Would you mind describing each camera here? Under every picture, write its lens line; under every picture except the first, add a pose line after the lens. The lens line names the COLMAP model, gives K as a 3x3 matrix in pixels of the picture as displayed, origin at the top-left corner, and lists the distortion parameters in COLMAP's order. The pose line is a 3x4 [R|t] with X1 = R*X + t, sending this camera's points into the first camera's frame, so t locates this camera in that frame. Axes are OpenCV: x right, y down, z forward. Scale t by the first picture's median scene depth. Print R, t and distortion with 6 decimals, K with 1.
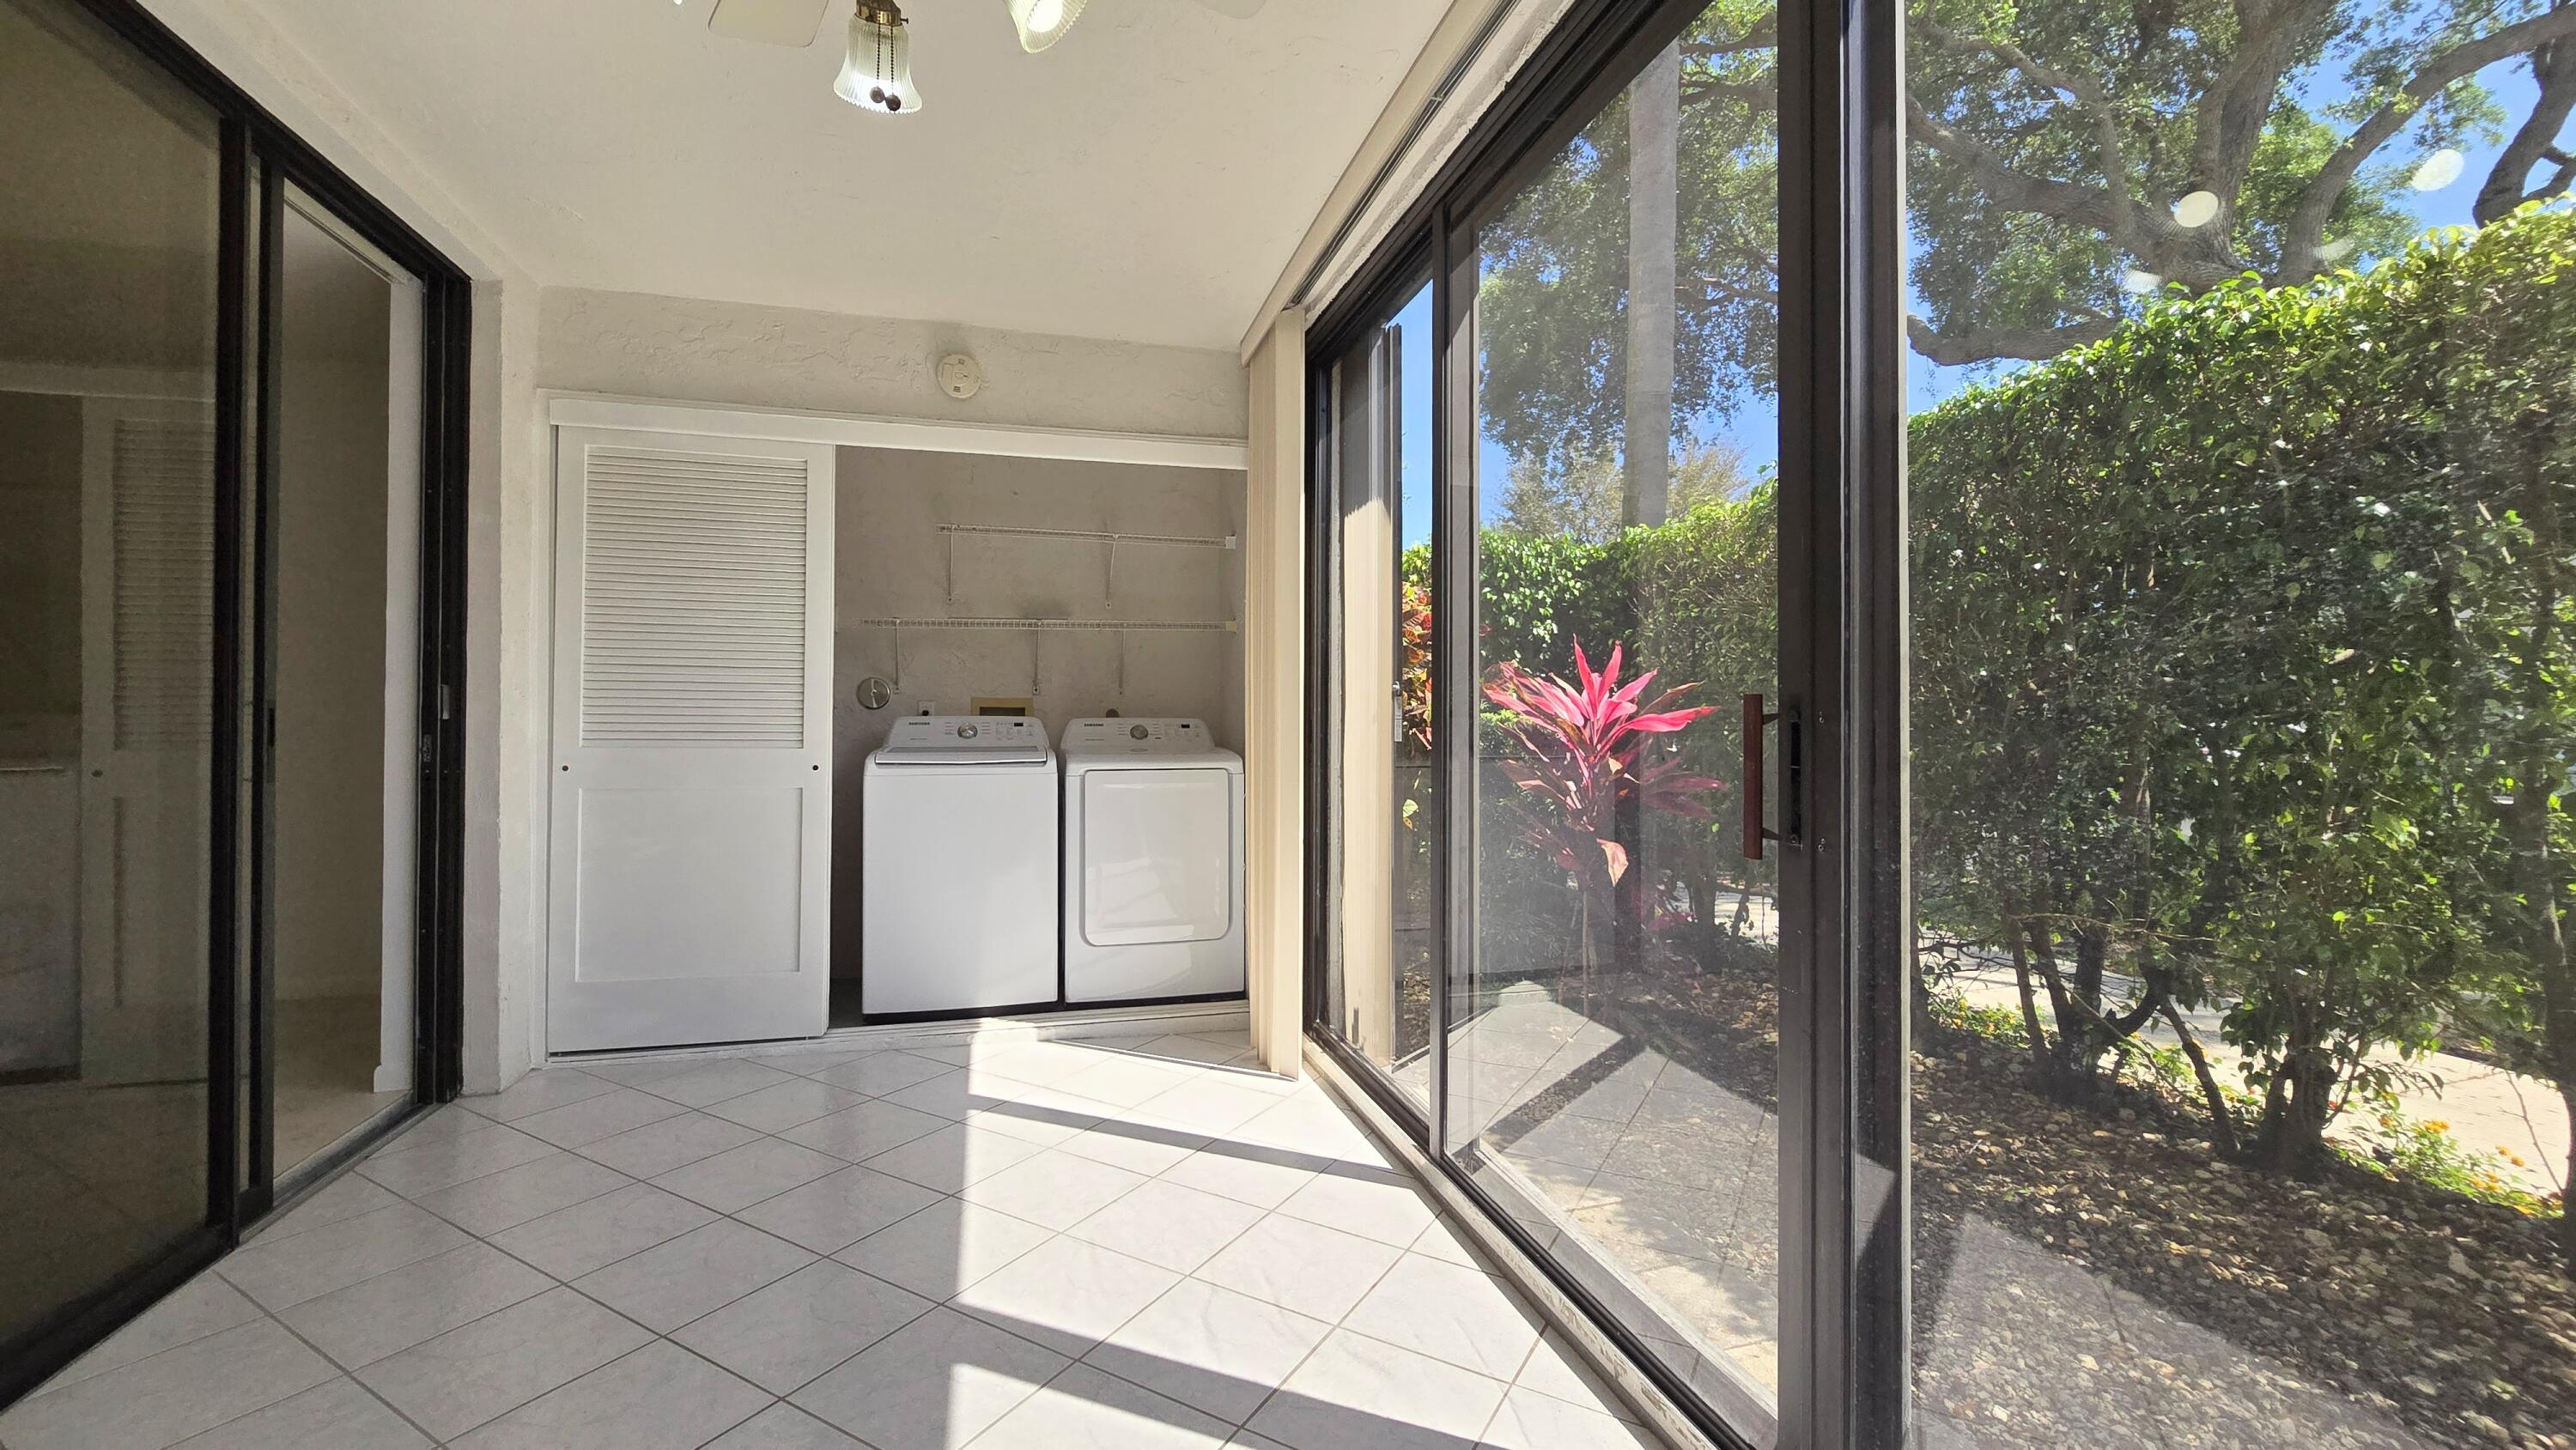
lens RADIAL K [[1057.2, 0, 1287.9], [0, 1057.2, 709.8], [0, 0, 1]] dist [-0.003721, -0.000176]
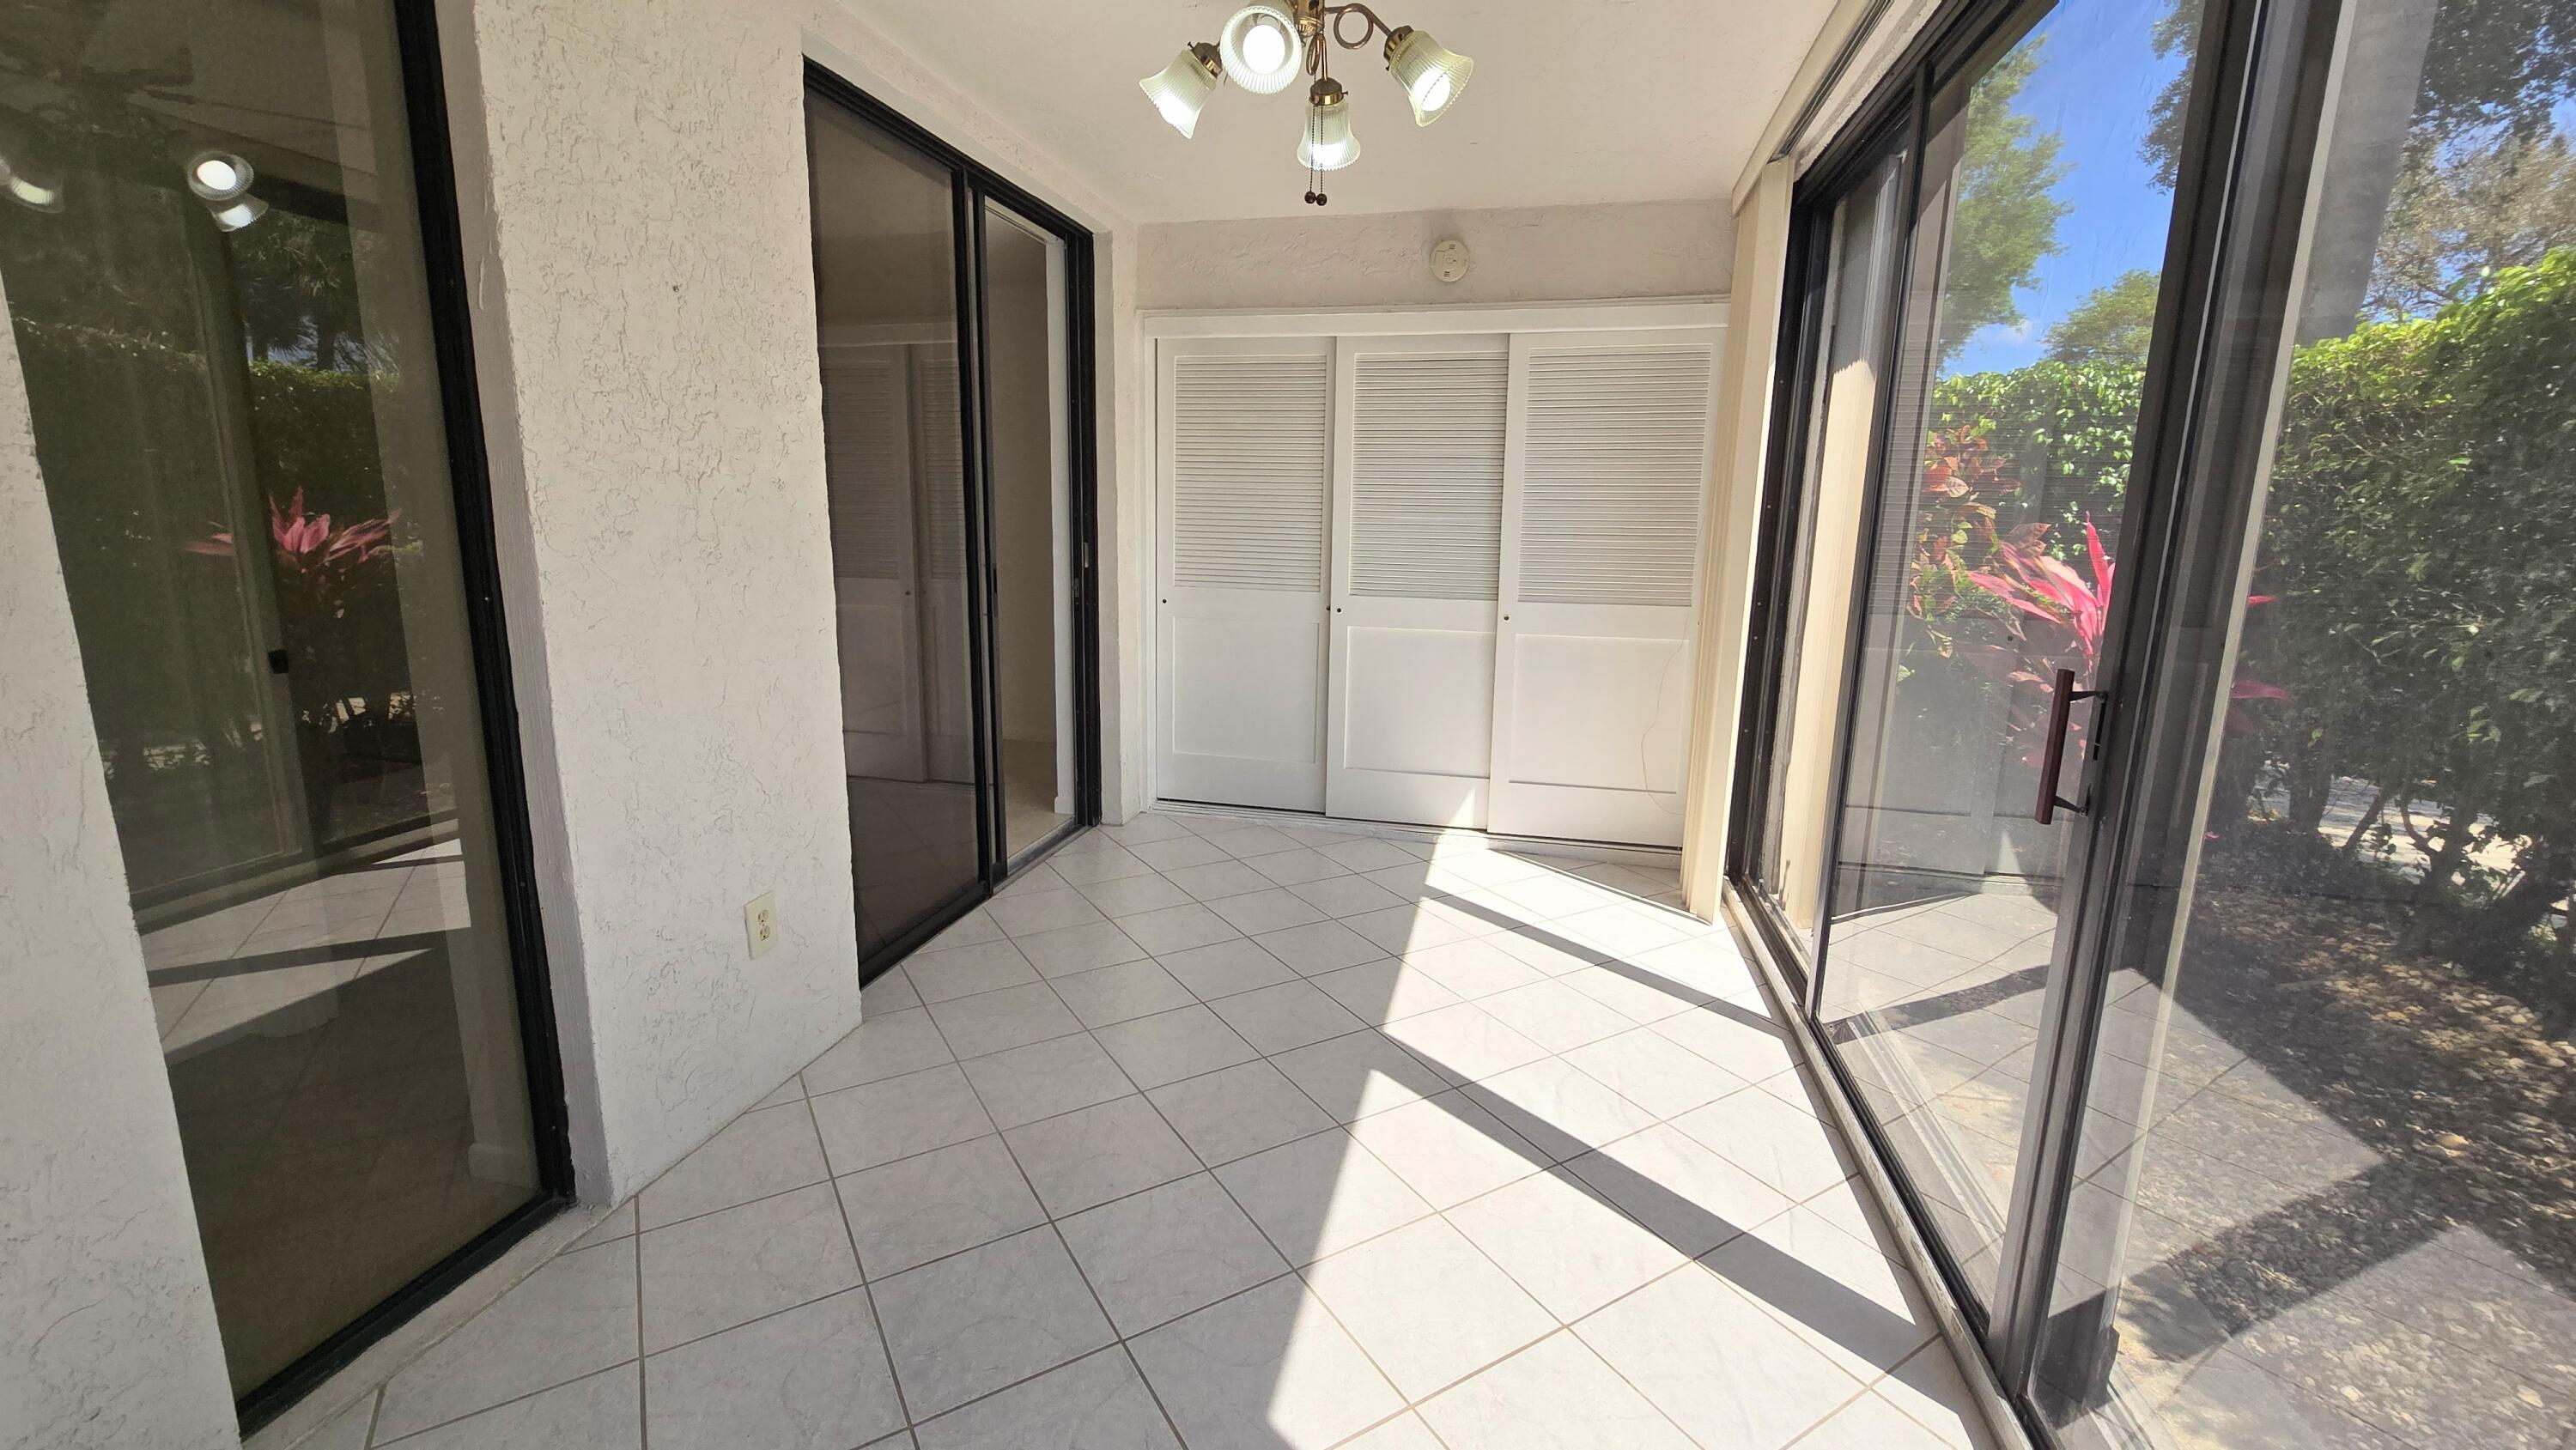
lens RADIAL K [[1057.2, 0, 1283.4], [0, 1057.2, 715.8], [0, 0, 1]] dist [-0.003721, -0.000176]
pose [[0.876557, 0.105490, -0.469596, 0.124514], [-0.011366, 0.979950, 0.198920, -0.082462], [0.481164, -0.169028, 0.860180, -0.131497]]
